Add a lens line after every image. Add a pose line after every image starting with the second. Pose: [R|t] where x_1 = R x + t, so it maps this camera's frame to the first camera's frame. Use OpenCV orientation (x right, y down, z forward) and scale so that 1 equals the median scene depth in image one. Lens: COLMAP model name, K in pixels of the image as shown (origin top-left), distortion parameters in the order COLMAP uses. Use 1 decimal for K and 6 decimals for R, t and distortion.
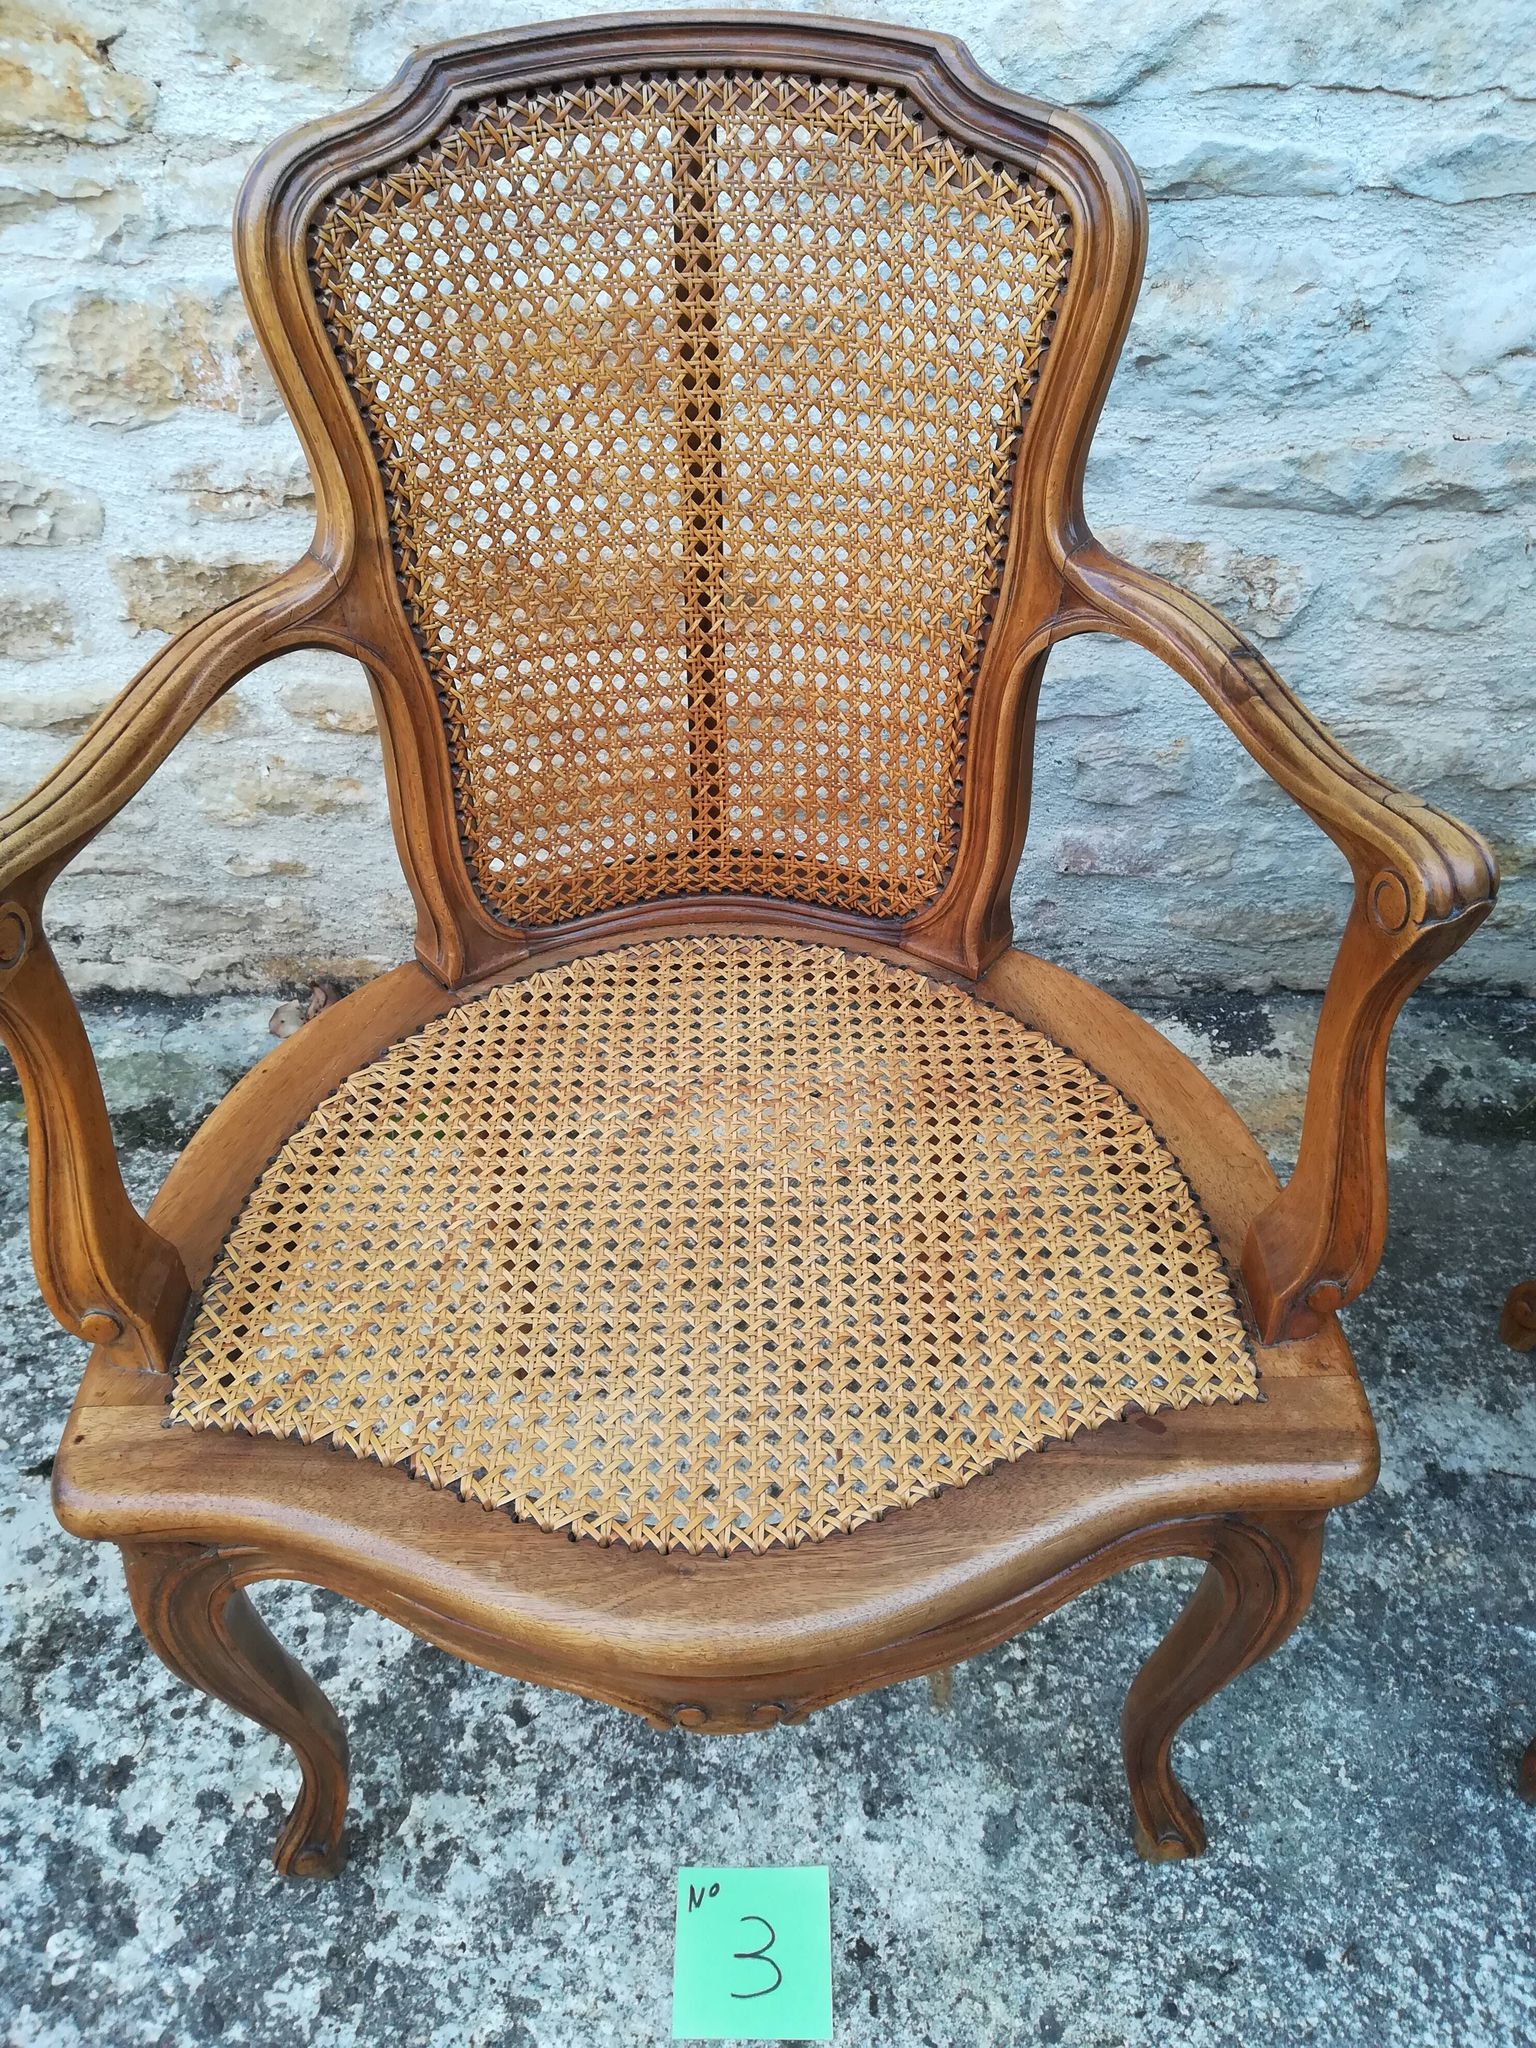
lens RADIAL K [[1580.8, 0, 753.4], [0, 1580.8, 1026.4], [0, 0, 1]] dist [0.053286, -0.074793]
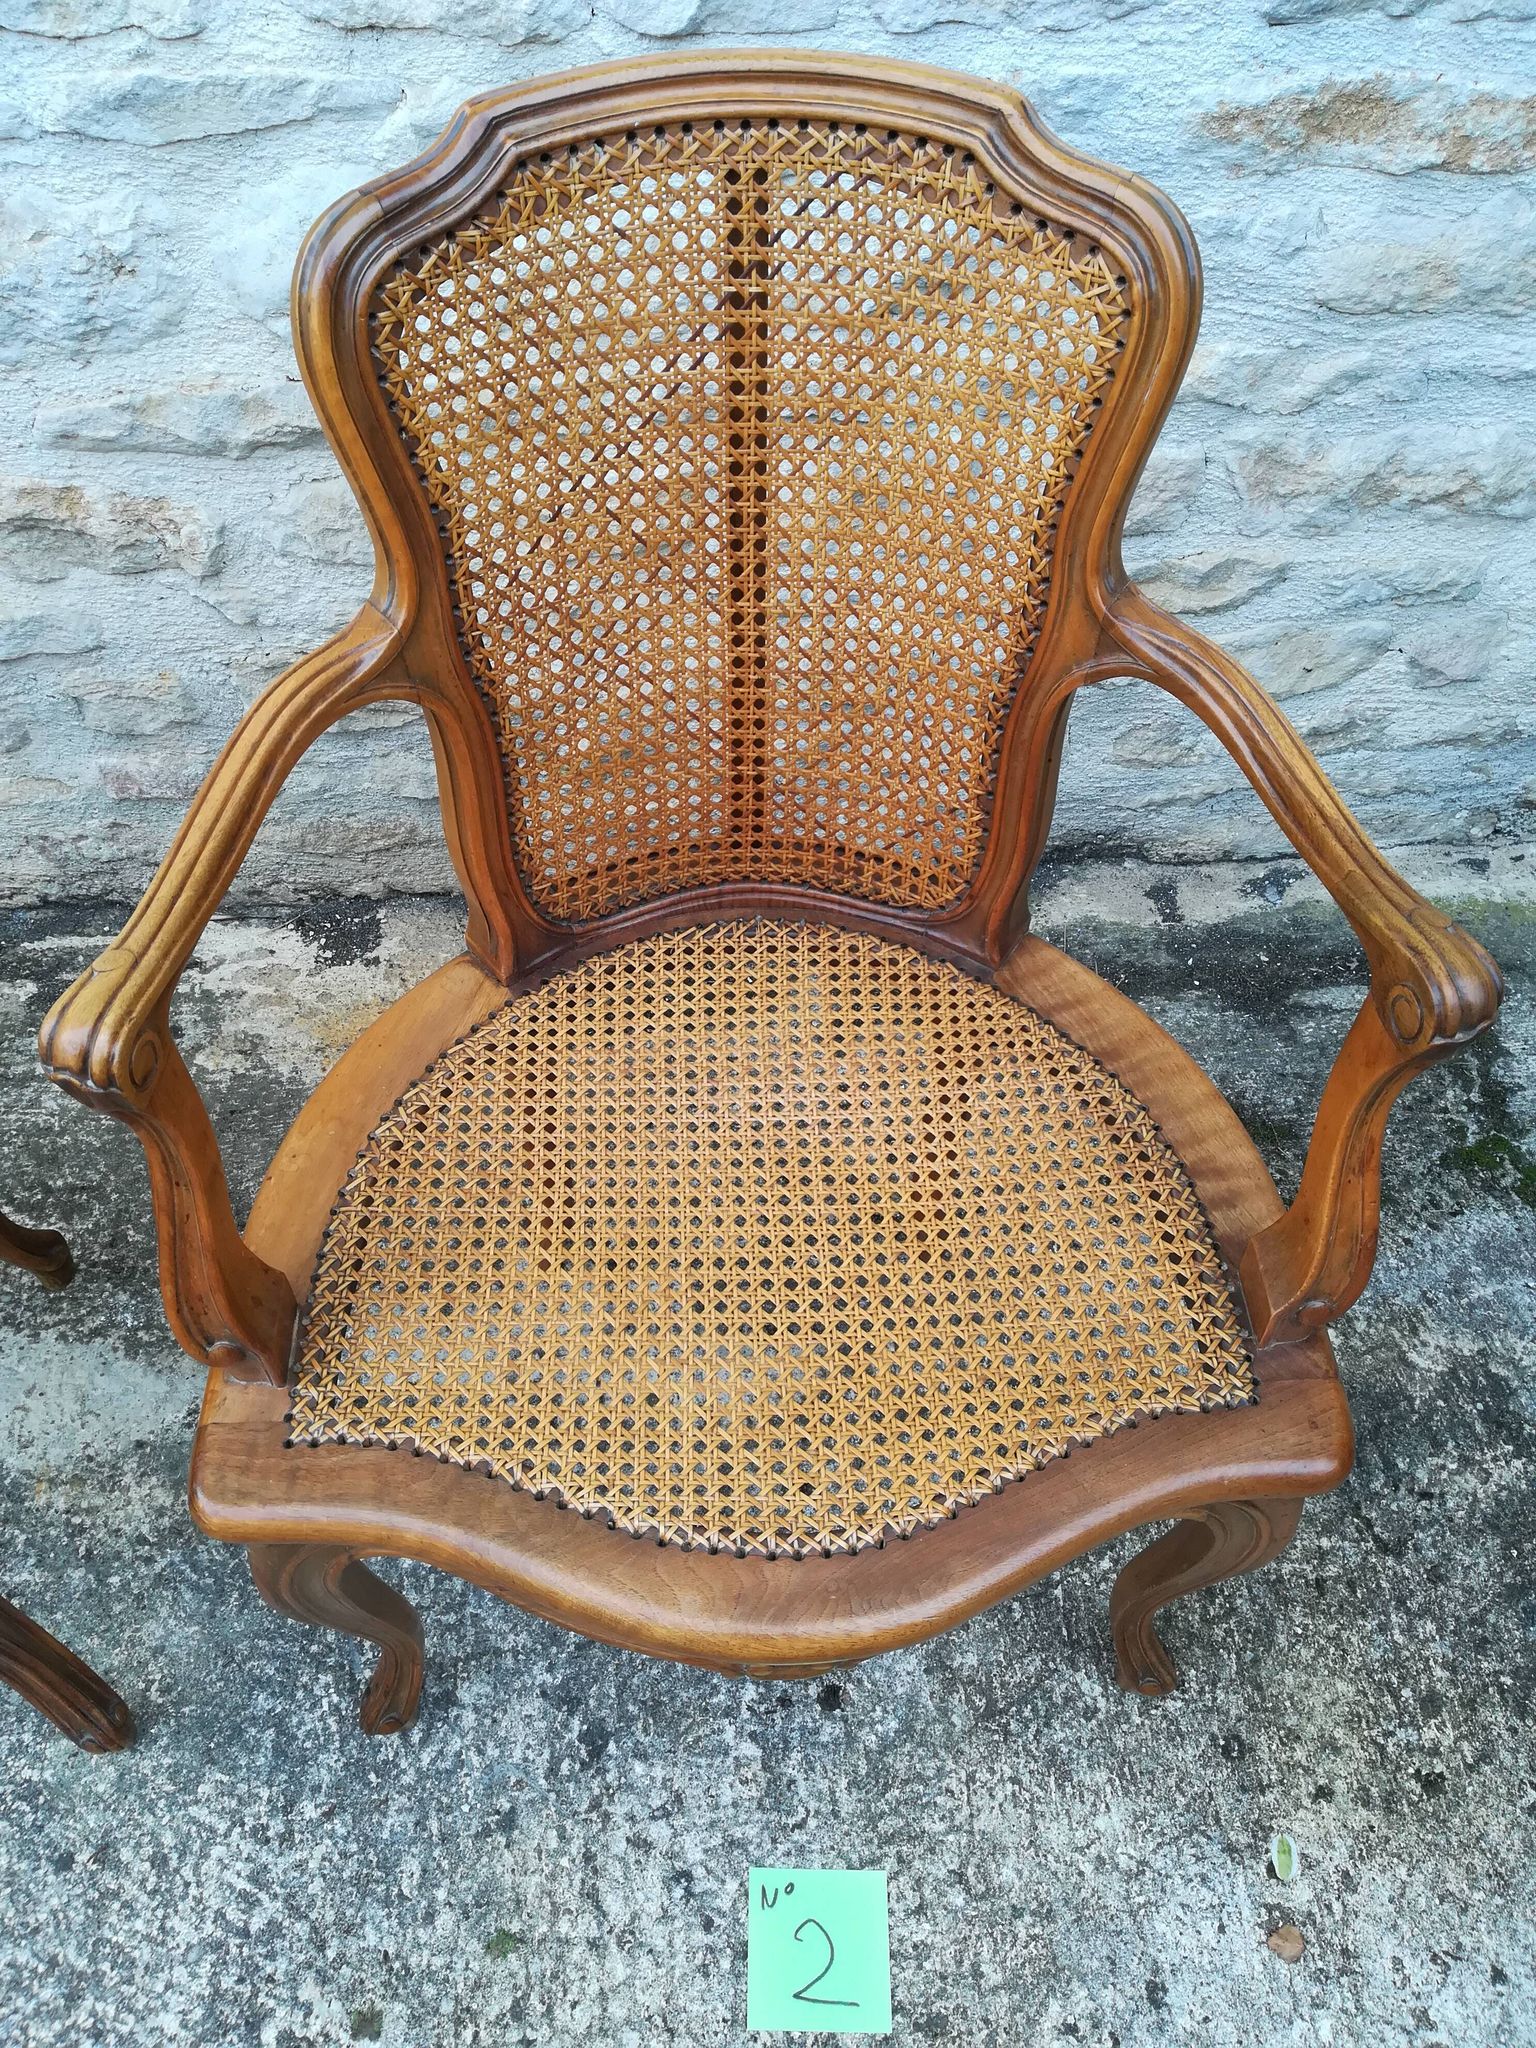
lens RADIAL K [[1580.8, 0, 752.8], [0, 1580.8, 1025.7], [0, 0, 1]] dist [0.053286, -0.074793]
pose [[0.995963, -0.054858, 0.071055, 0.726281], [0.041882, 0.984082, 0.172708, -0.158977], [-0.079398, -0.169035, 0.982407, -0.045795]]
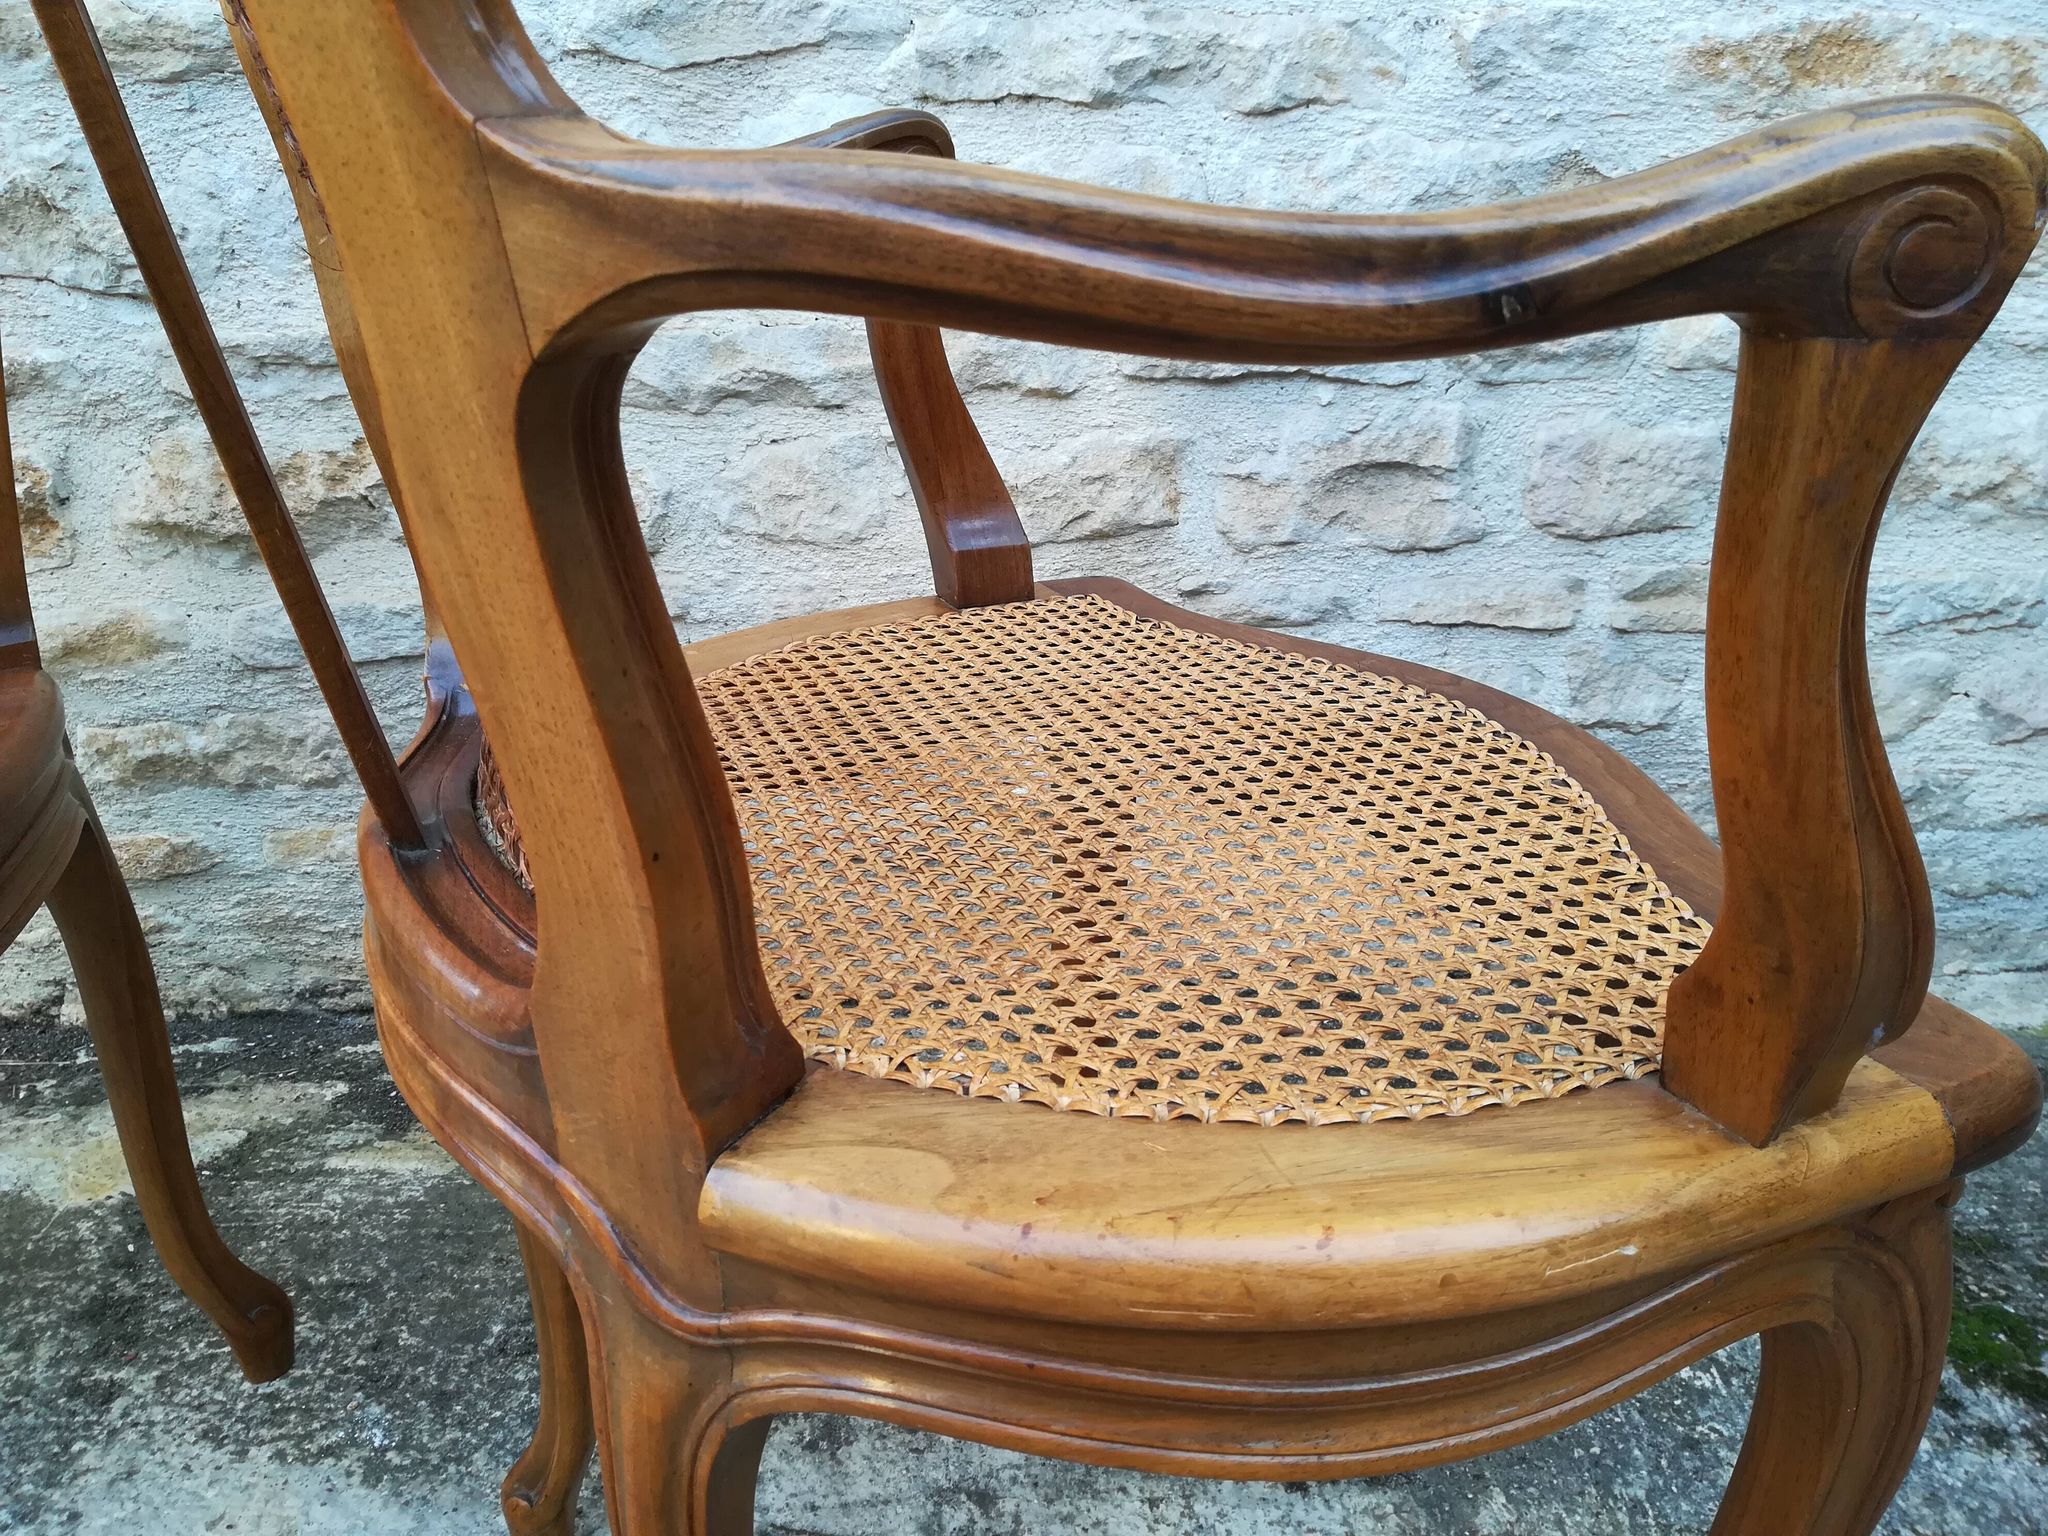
lens RADIAL K [[1580.8, 0, 1033.2], [0, 1580.8, 780.3], [0, 0, 1]] dist [0.053286, -0.074793]
pose [[0.998851, -0.018892, 0.044043, 0.637374], [0.032928, 0.938279, -0.344308, 0.245133], [-0.034820, 0.345362, 0.937823, 0.237296]]
